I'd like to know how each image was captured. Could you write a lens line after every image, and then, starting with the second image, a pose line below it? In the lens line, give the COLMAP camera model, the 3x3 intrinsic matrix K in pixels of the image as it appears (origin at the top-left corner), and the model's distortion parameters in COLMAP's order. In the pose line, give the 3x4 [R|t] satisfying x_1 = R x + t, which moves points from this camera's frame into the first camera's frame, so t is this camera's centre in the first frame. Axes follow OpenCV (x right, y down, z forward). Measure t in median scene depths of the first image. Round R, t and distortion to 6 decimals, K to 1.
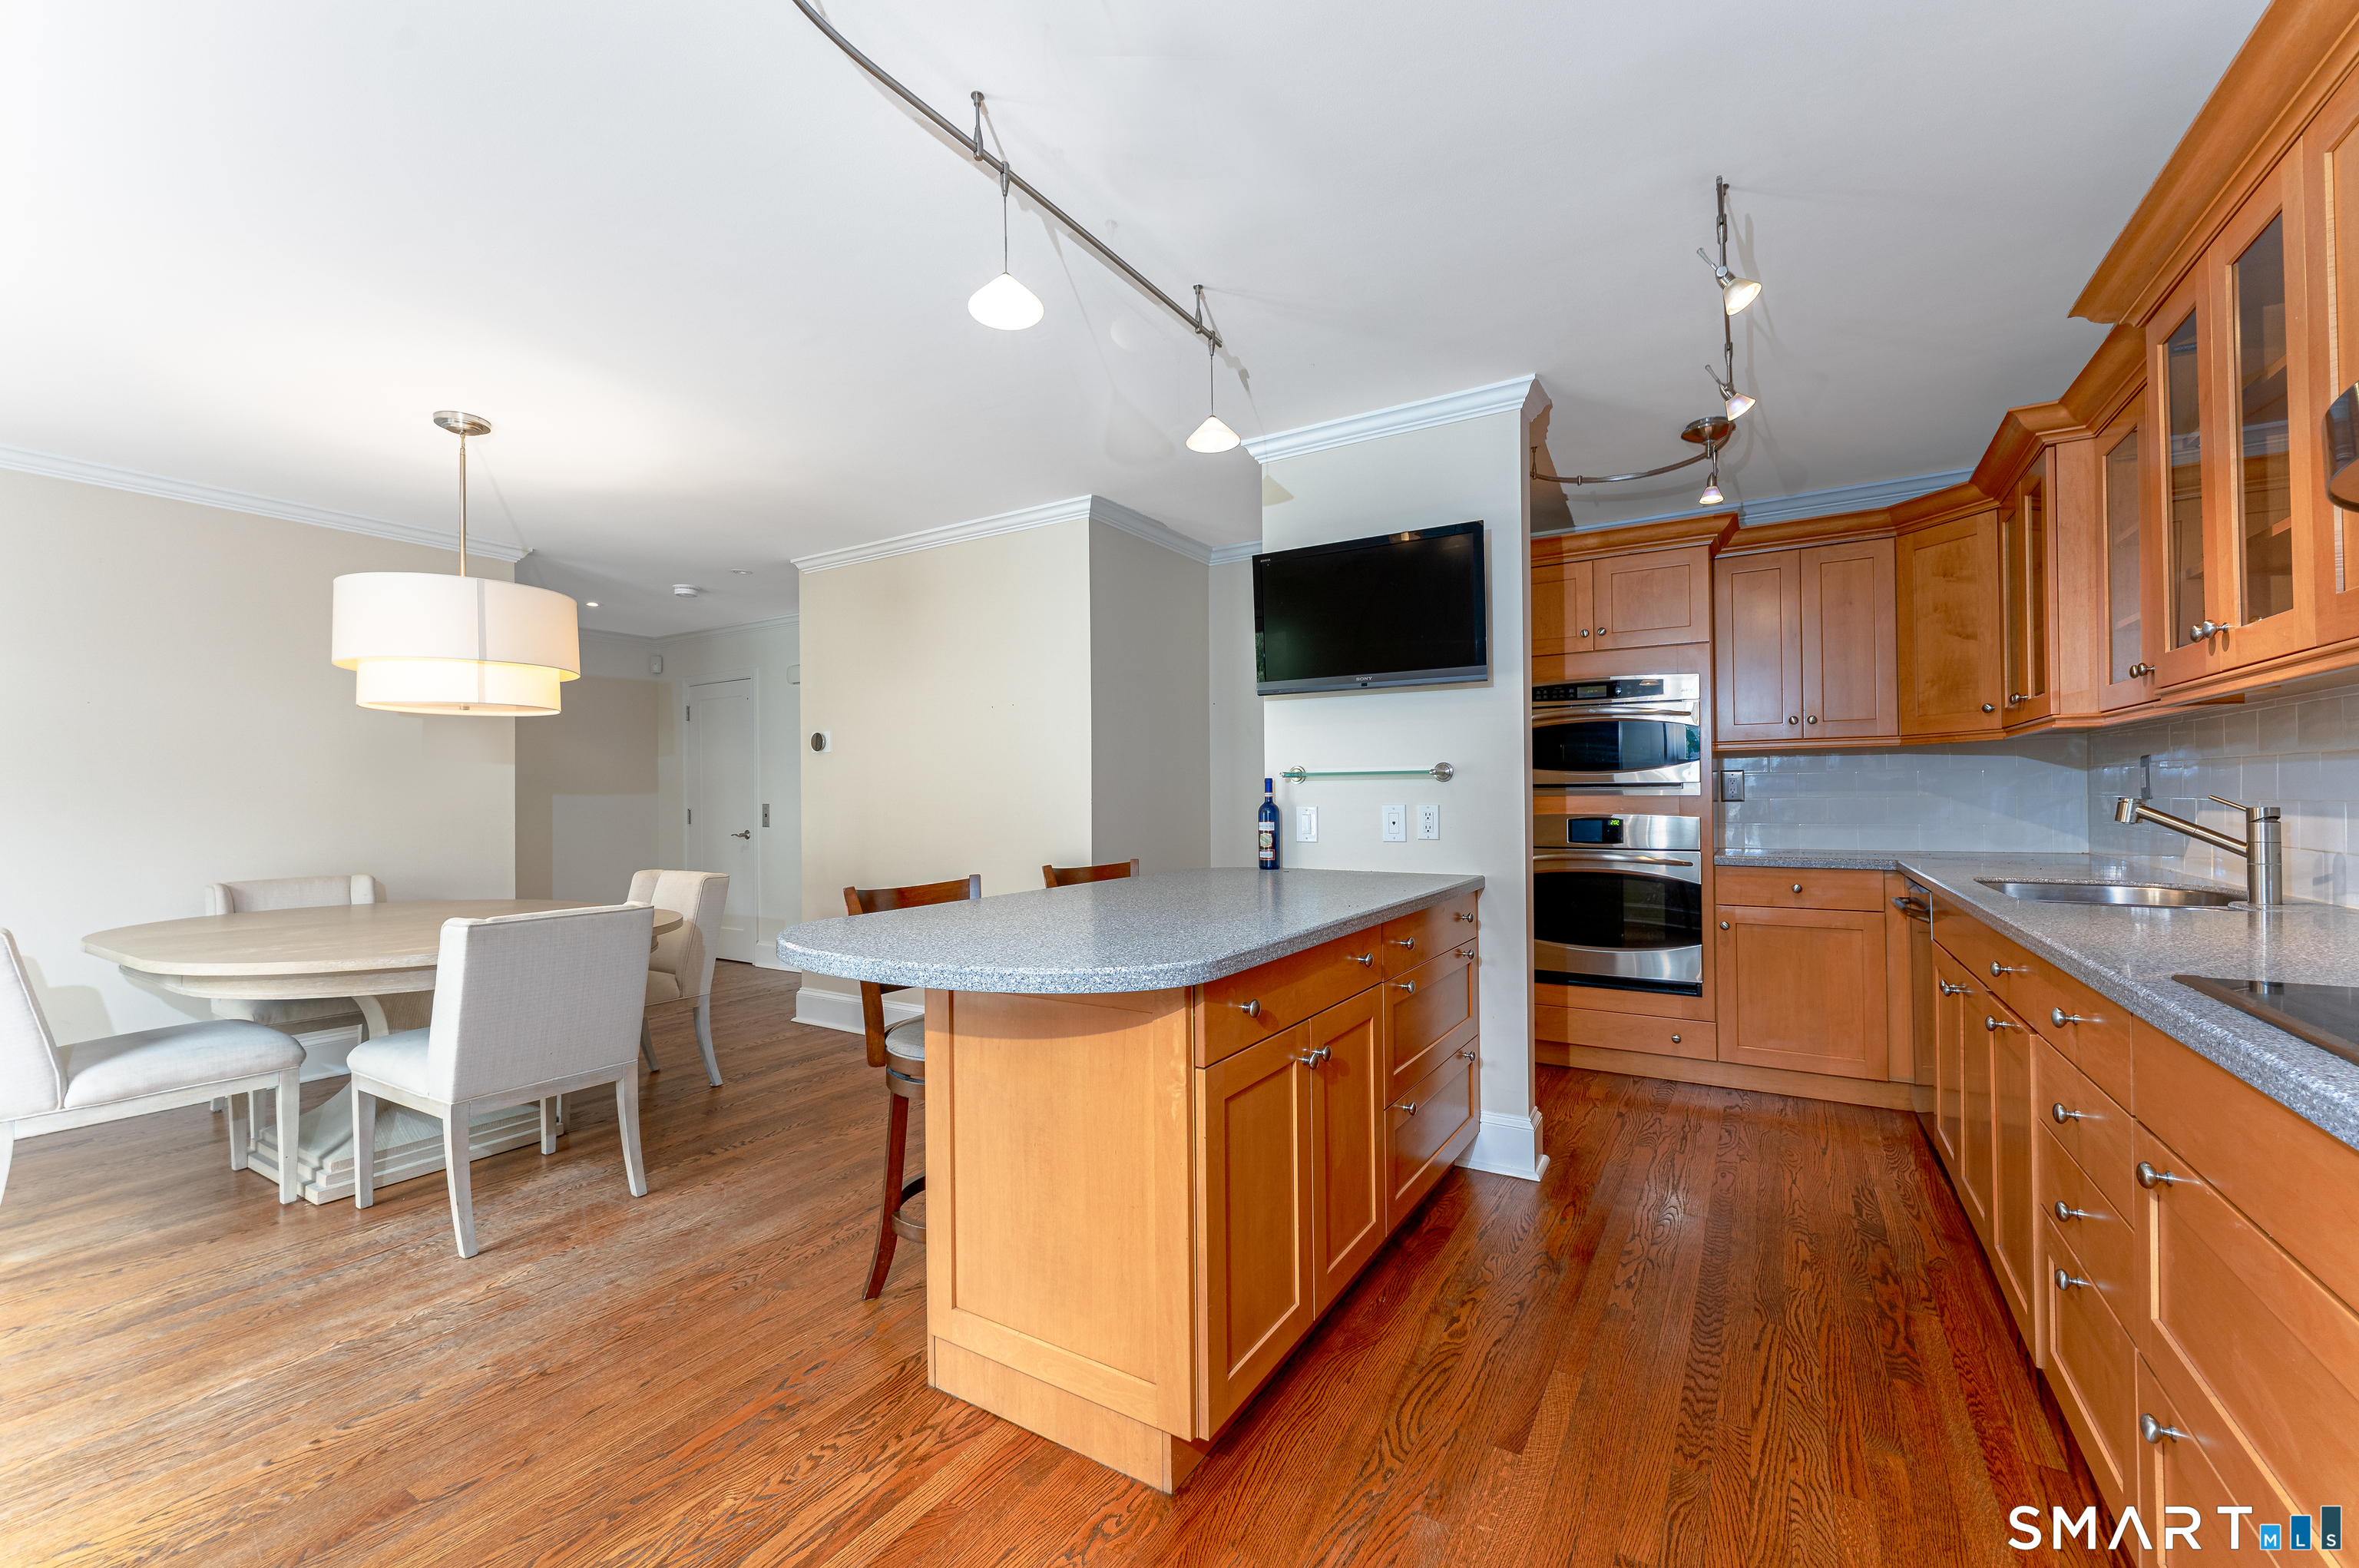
lens RADIAL K [[951.5, 0, 1202.9], [0, 951.5, 805.6], [0, 0, 1]] dist [0.003101, -0.001313]
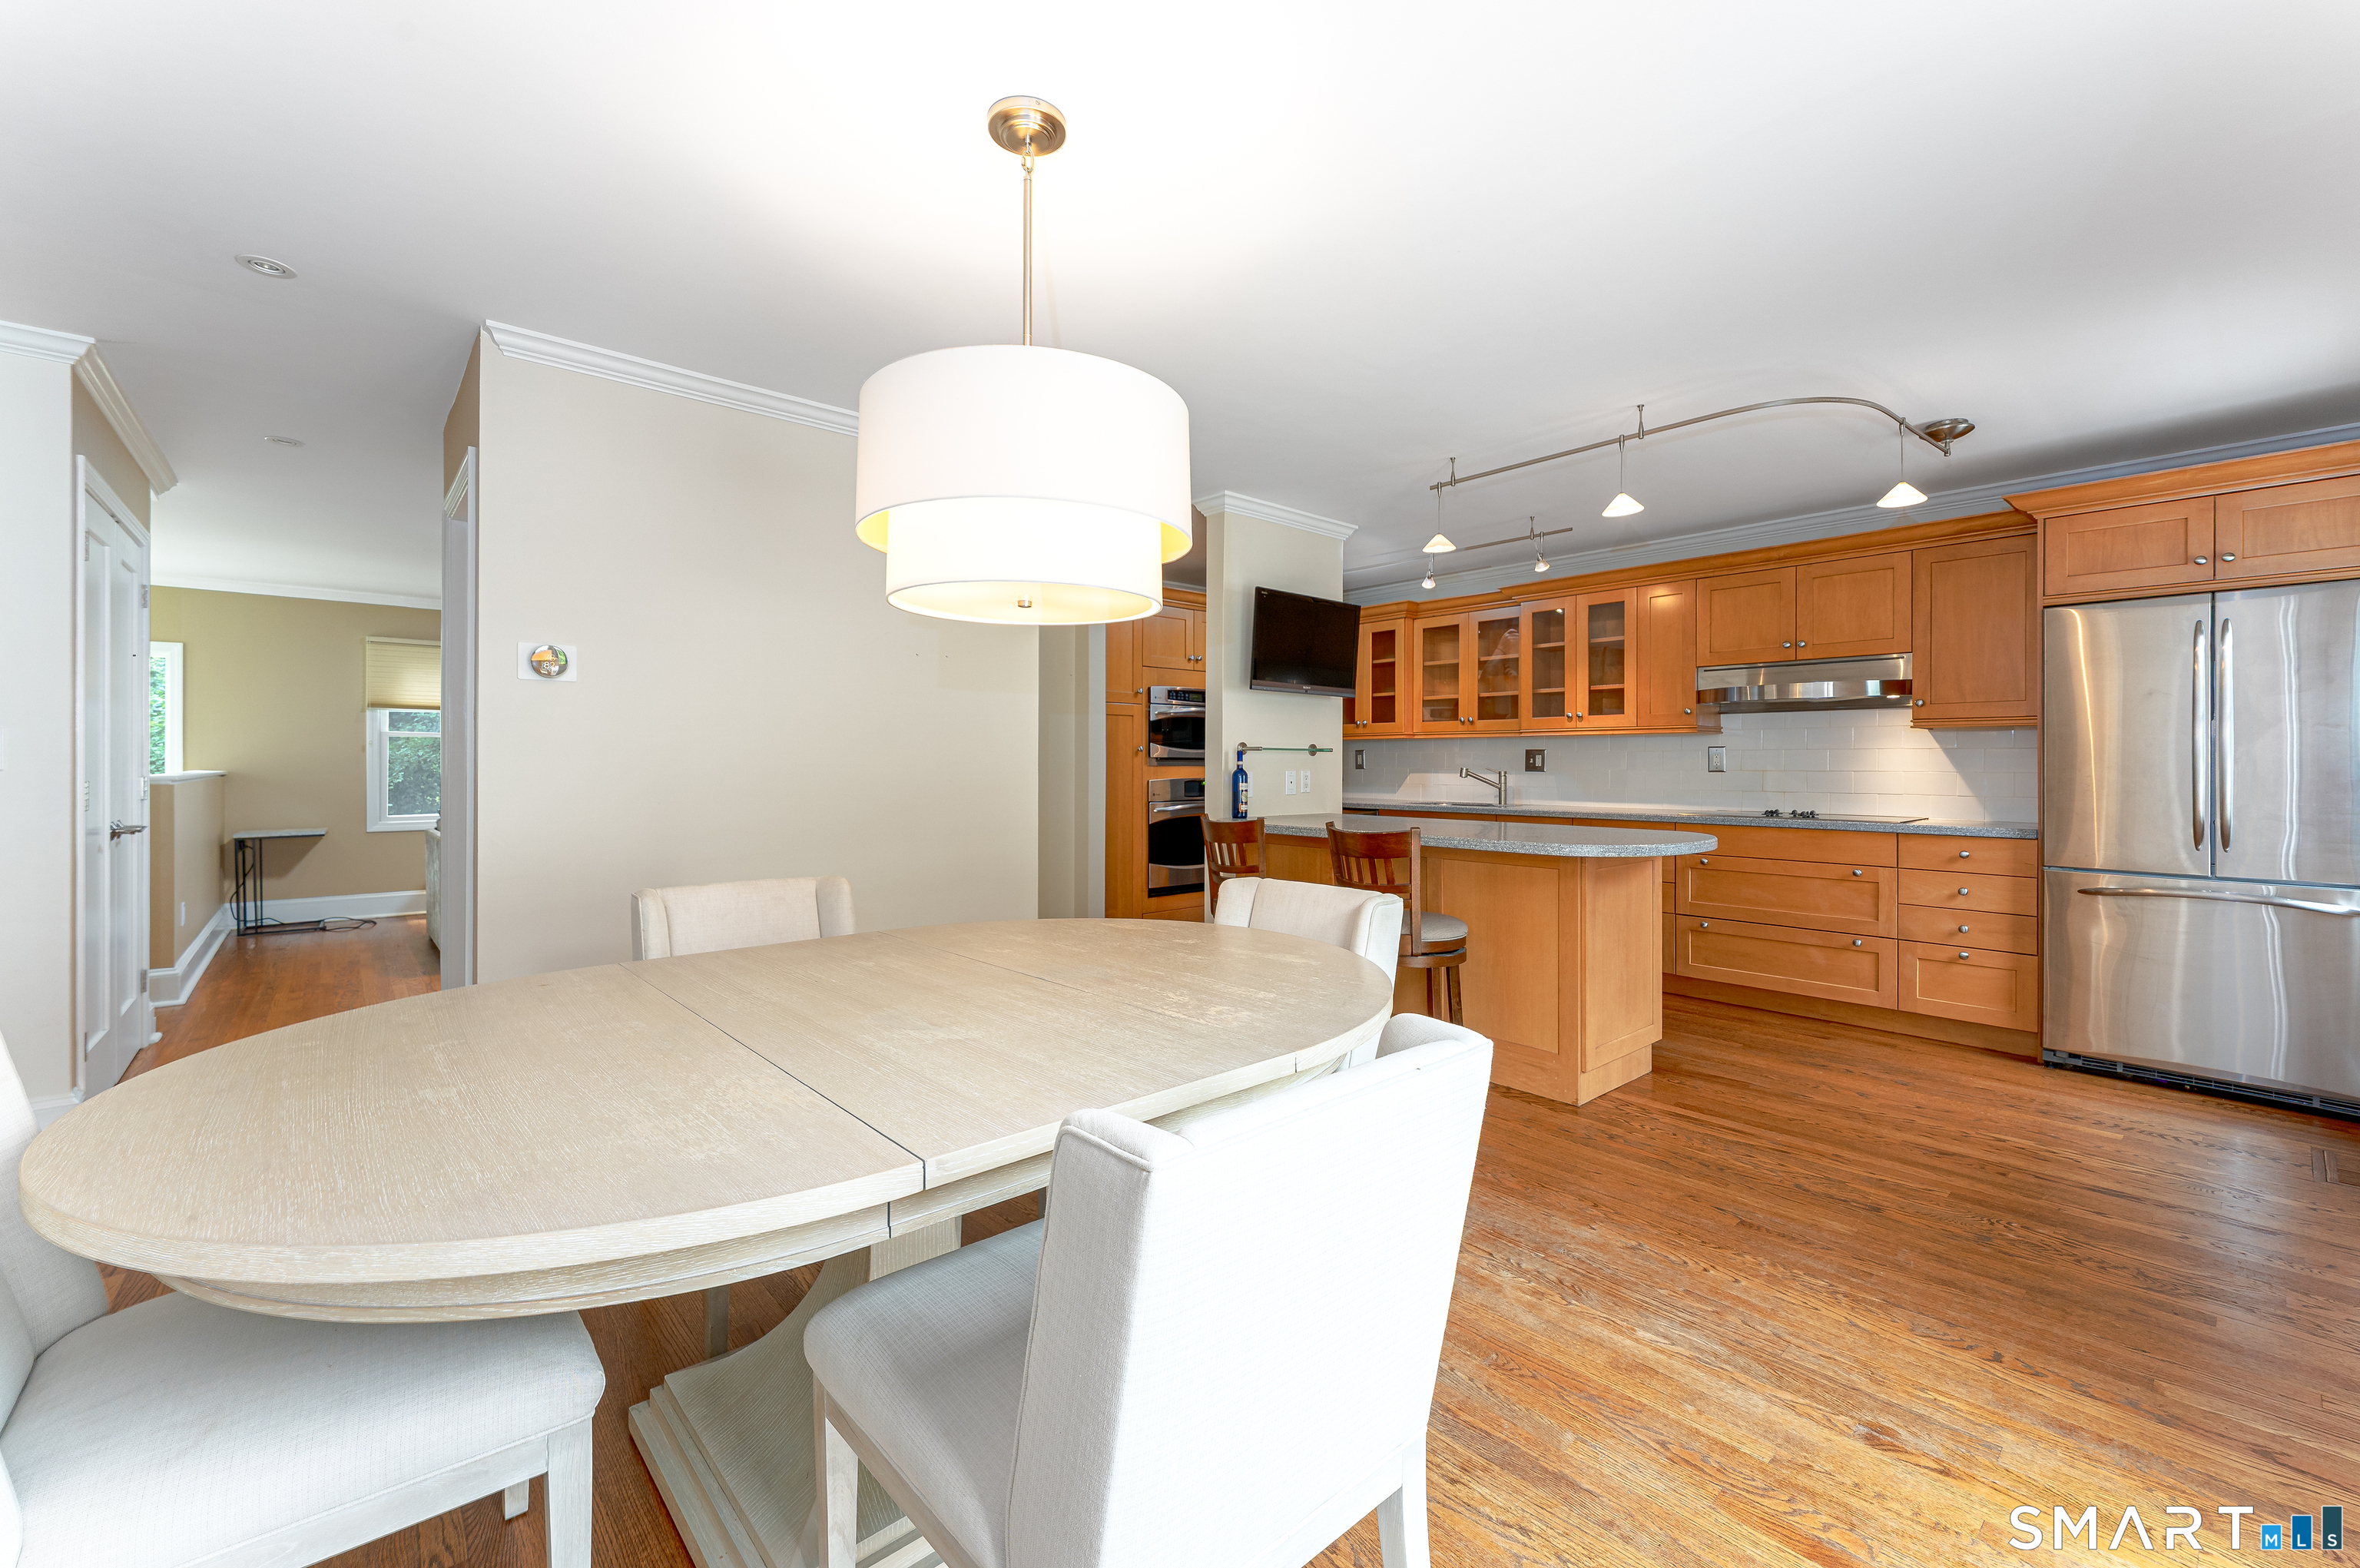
lens RADIAL K [[952.0, 0, 1181.9], [0, 952.0, 764.6], [0, 0, 1]] dist [0.003101, -0.001313]
pose [[0.292794, 0.009066, 0.956133, -1.812290], [0.001743, 0.999948, -0.010016, 0.006924], [-0.956174, 0.004599, 0.292763, 0.996273]]
